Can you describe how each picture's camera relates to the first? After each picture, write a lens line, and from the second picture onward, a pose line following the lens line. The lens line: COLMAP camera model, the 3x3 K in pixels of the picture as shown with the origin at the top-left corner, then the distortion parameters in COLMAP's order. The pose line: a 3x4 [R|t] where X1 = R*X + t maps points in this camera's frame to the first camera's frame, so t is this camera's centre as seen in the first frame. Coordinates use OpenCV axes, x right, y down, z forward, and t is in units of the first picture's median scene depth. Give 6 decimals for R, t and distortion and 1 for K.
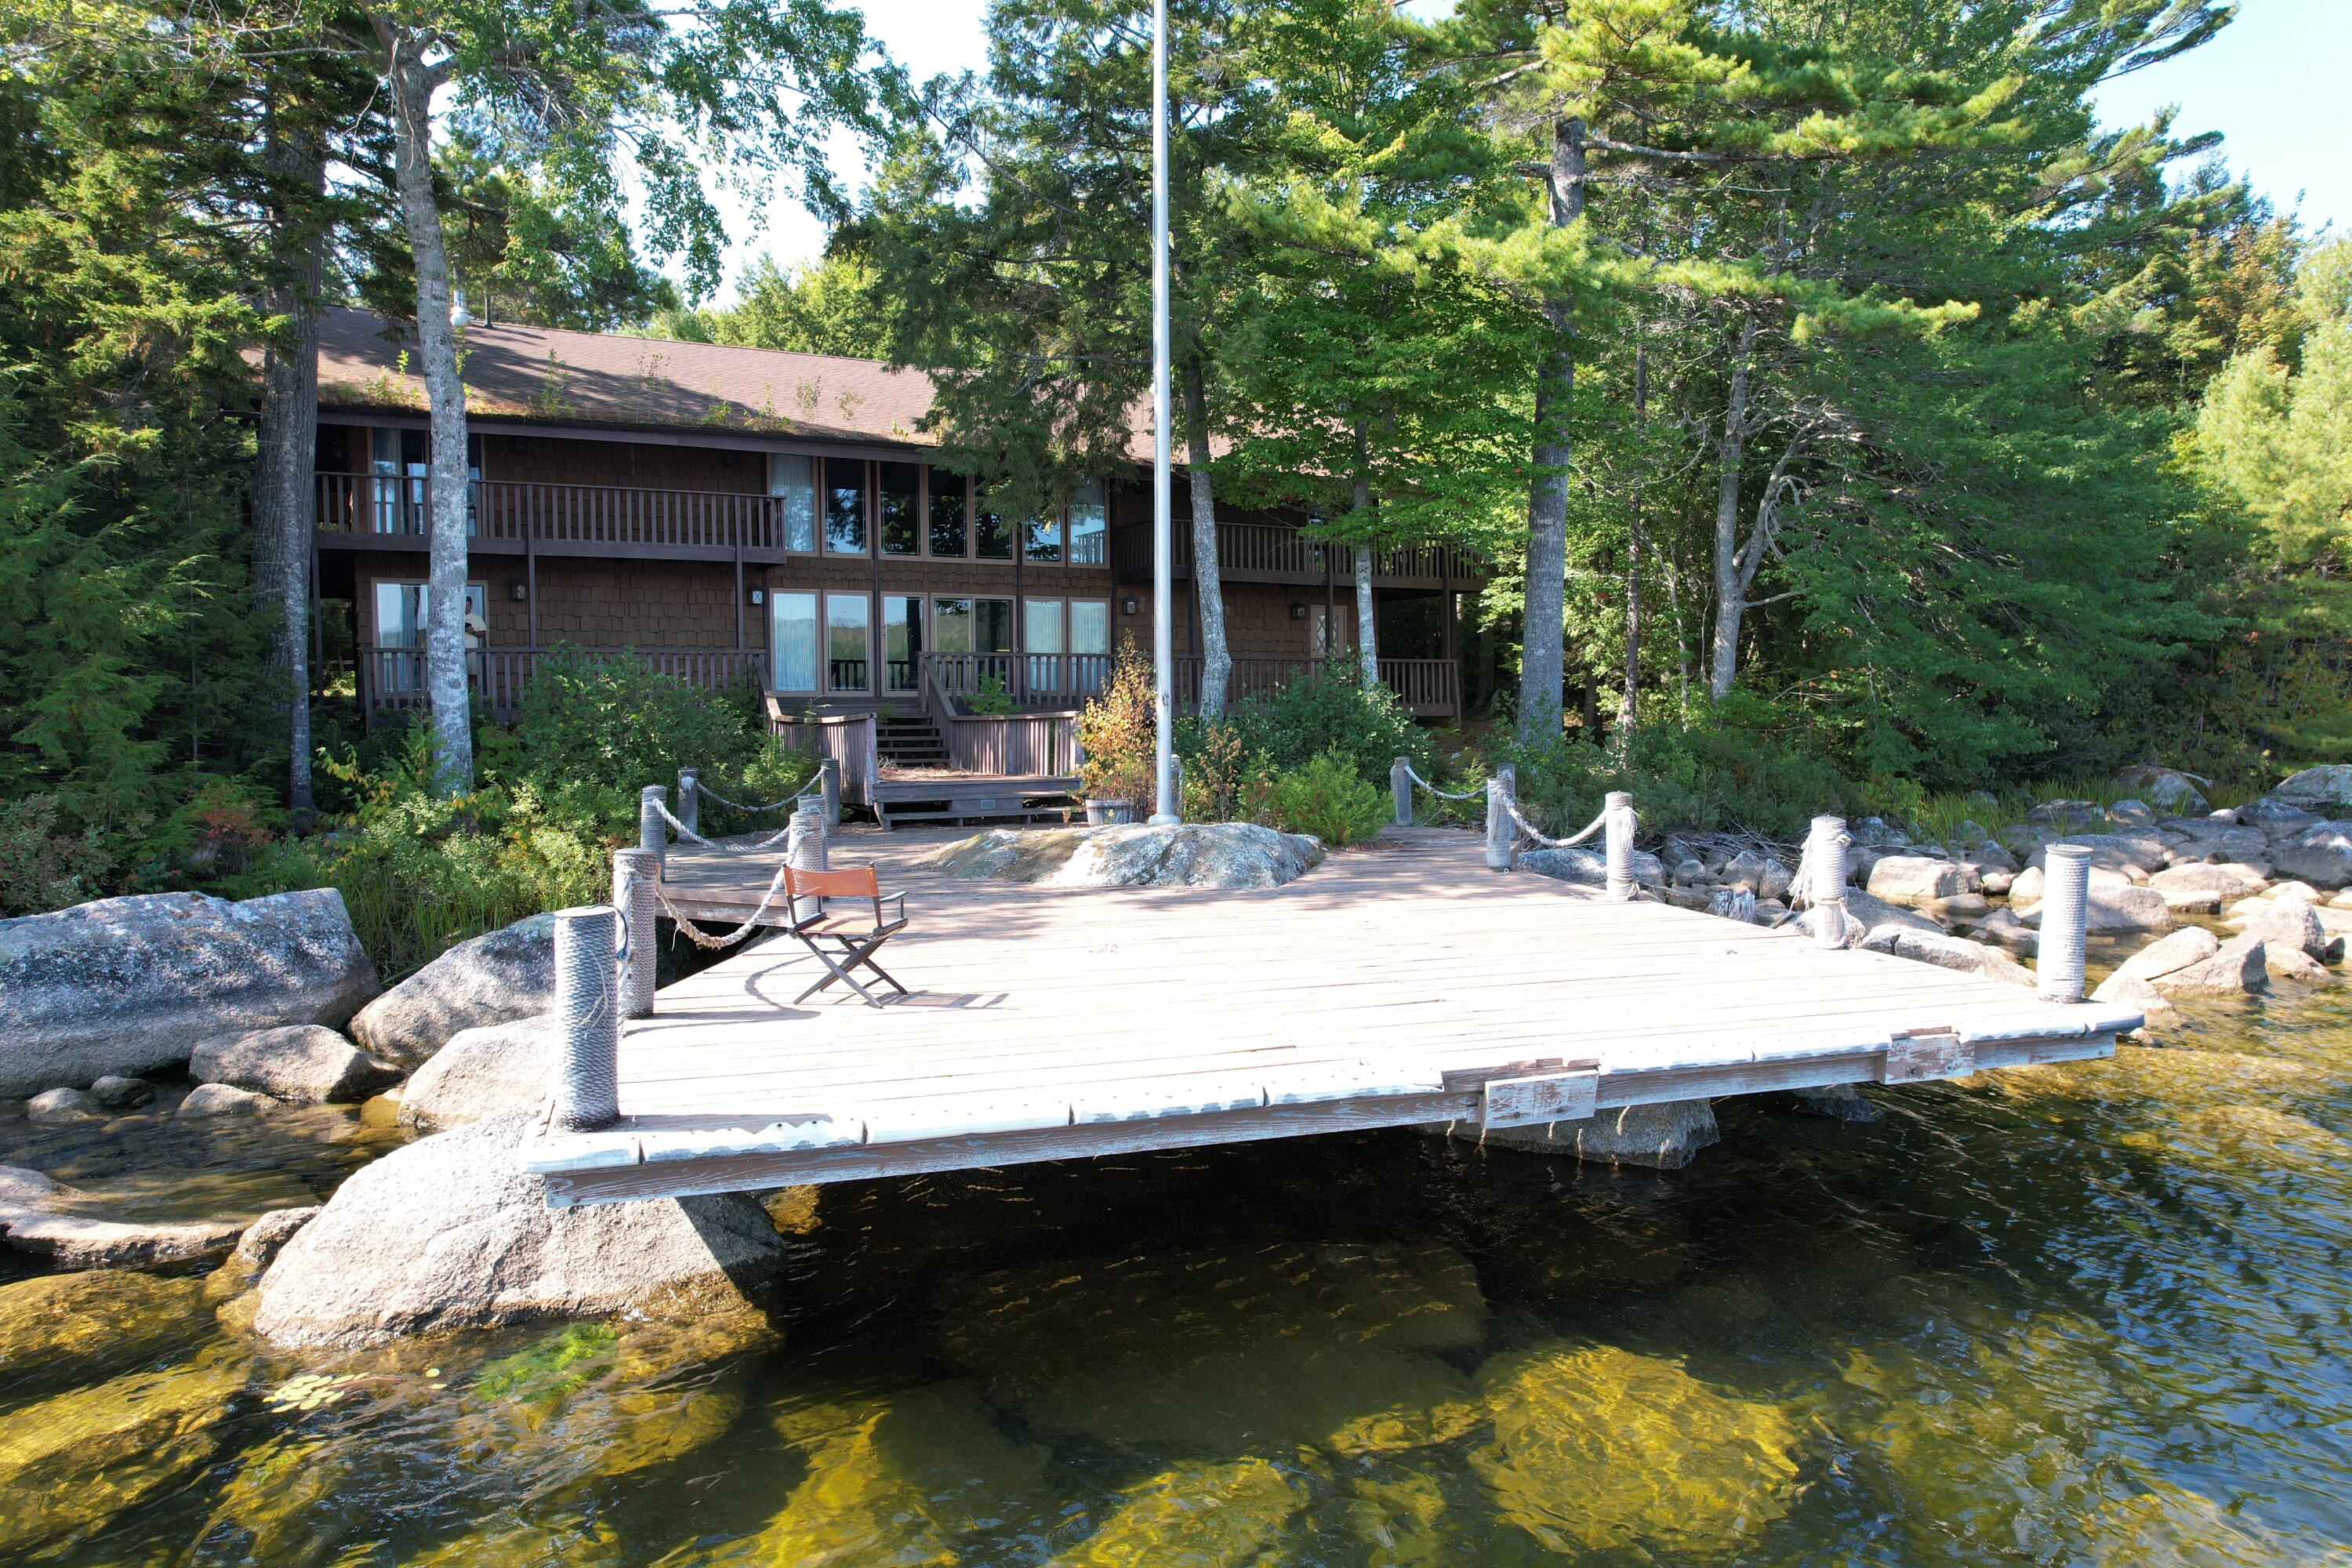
lens RADIAL K [[1495.8, 0, 1191.8], [0, 1495.8, 802.8], [0, 0, 1]] dist [-0.058093, 0.027128]
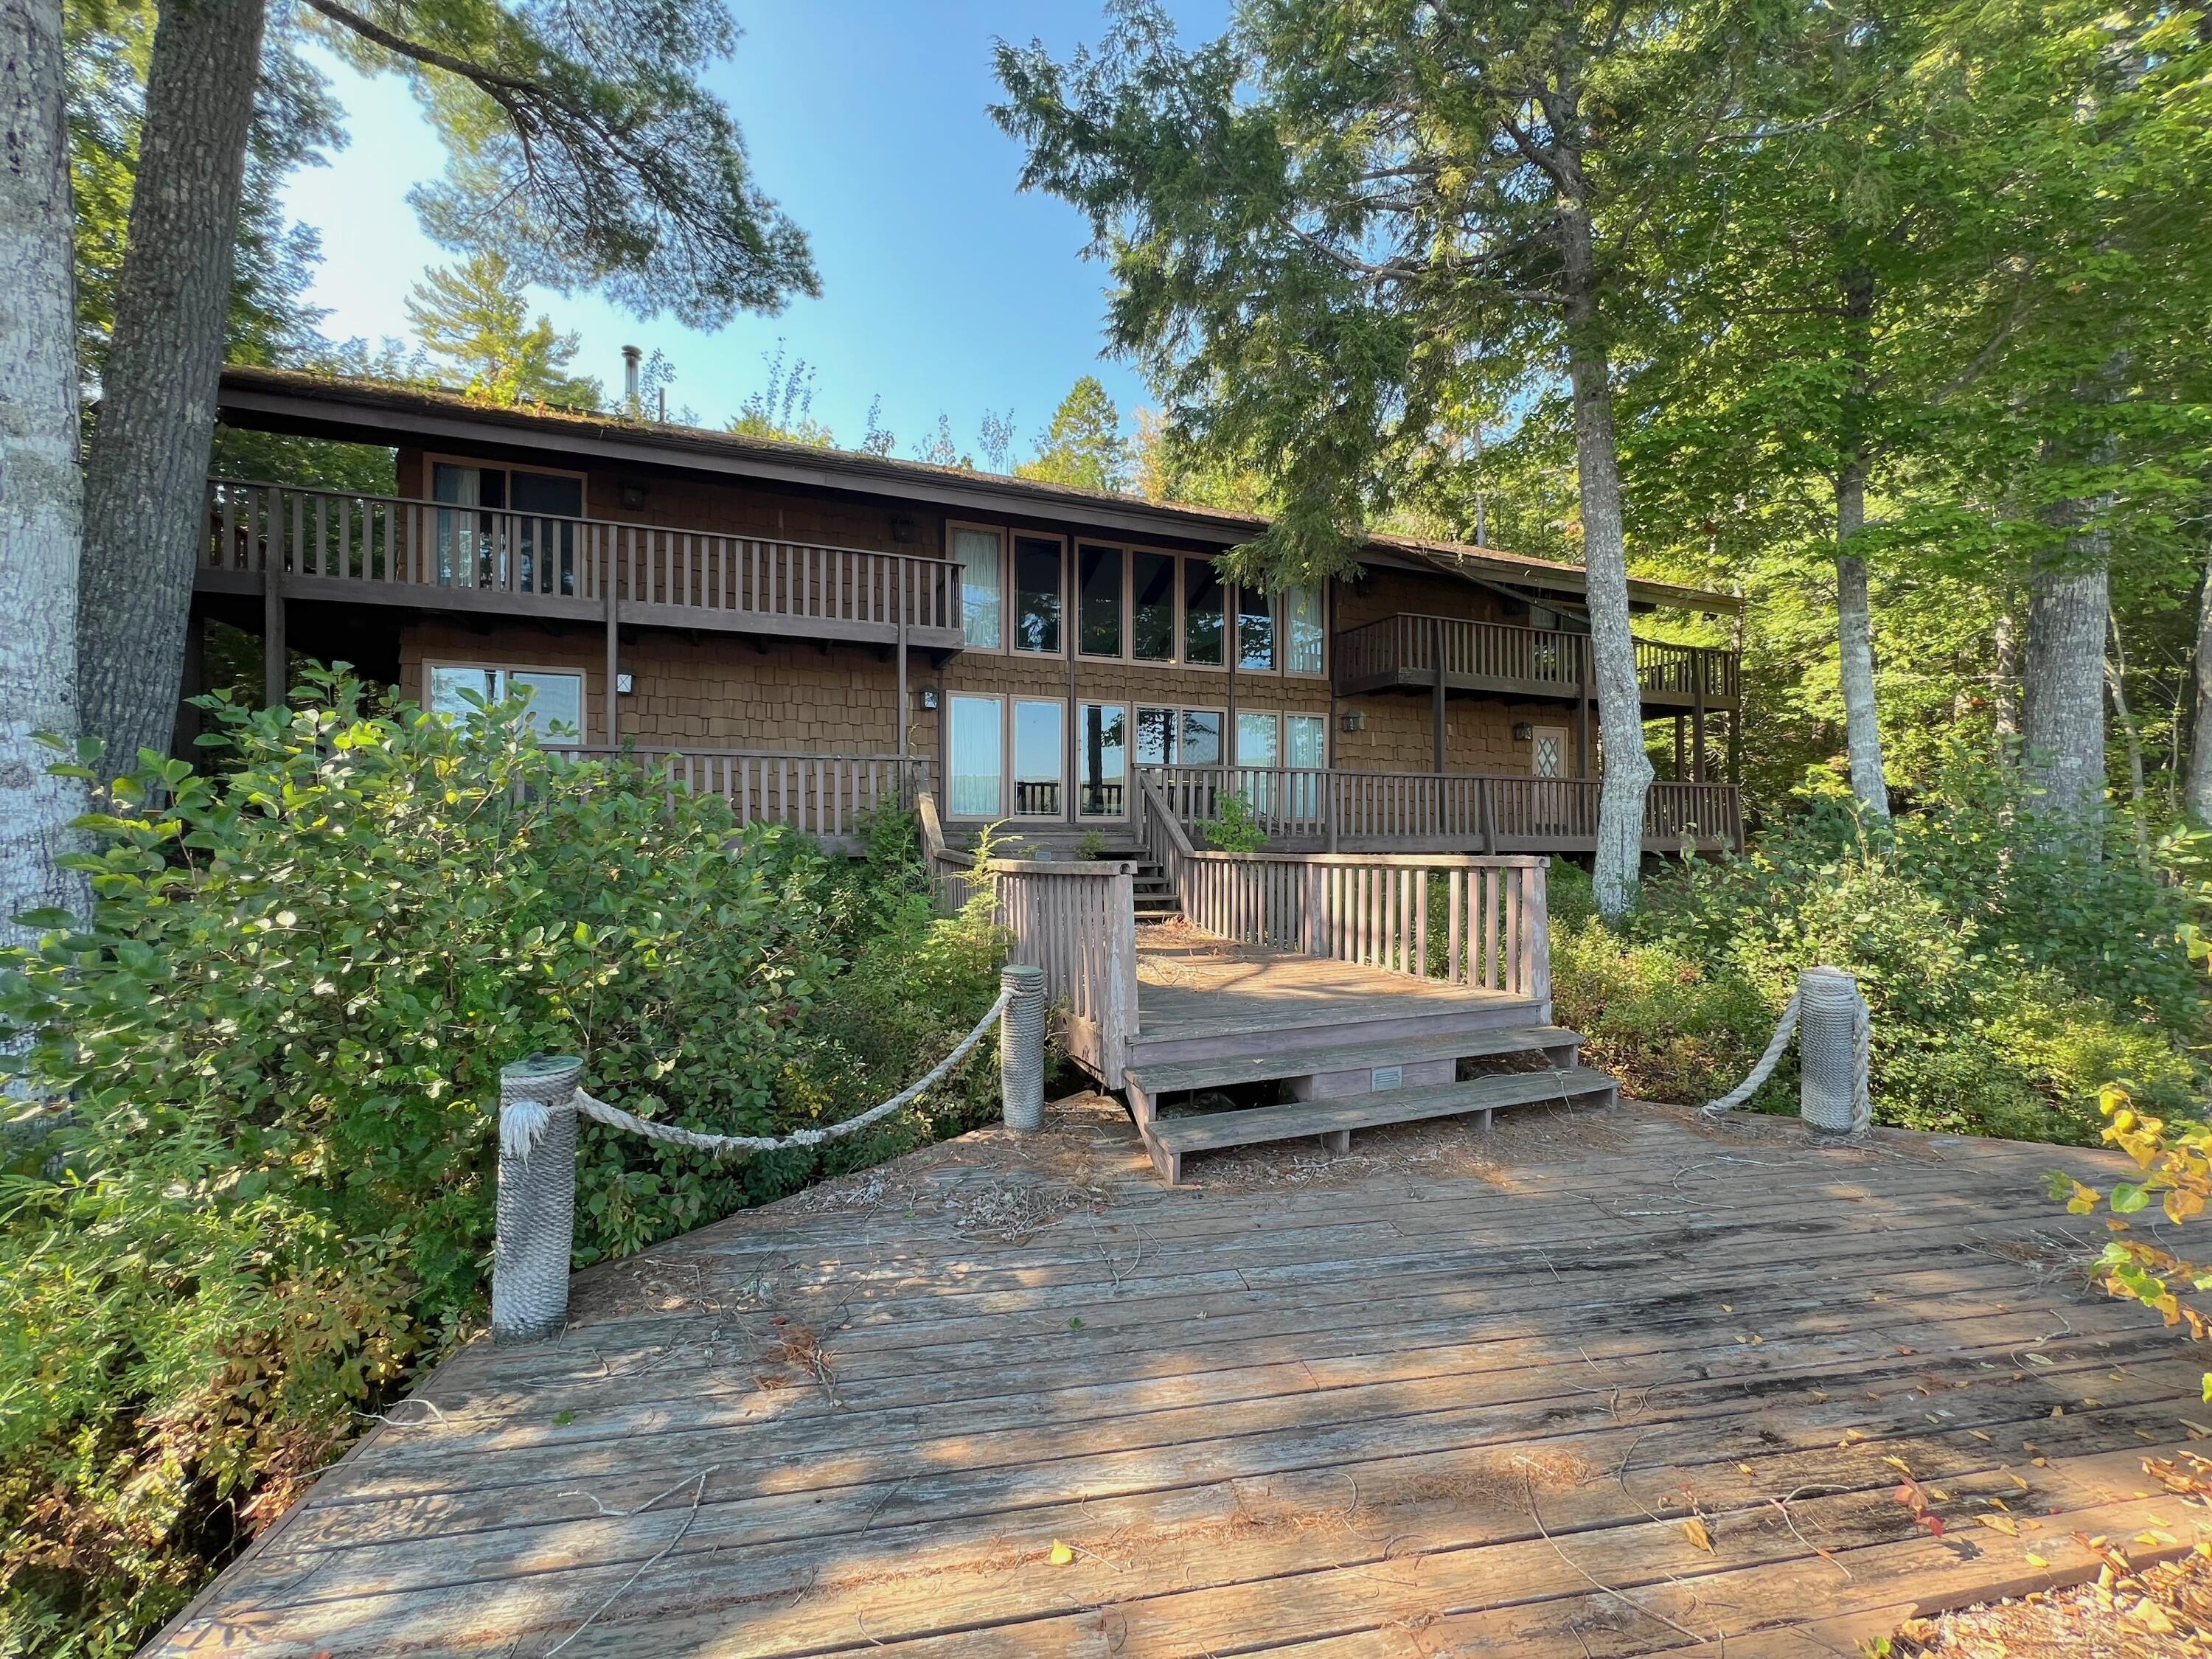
lens RADIAL K [[891.9, 0, 1113.2], [0, 891.9, 824.6], [0, 0, 1]] dist [-0.000857, -0.000080]
pose [[0.992739, 0.007561, -0.120048, -0.179344], [-0.016029, 0.997437, -0.069727, -0.050111], [0.119213, 0.071145, 0.990316, 0.716785]]
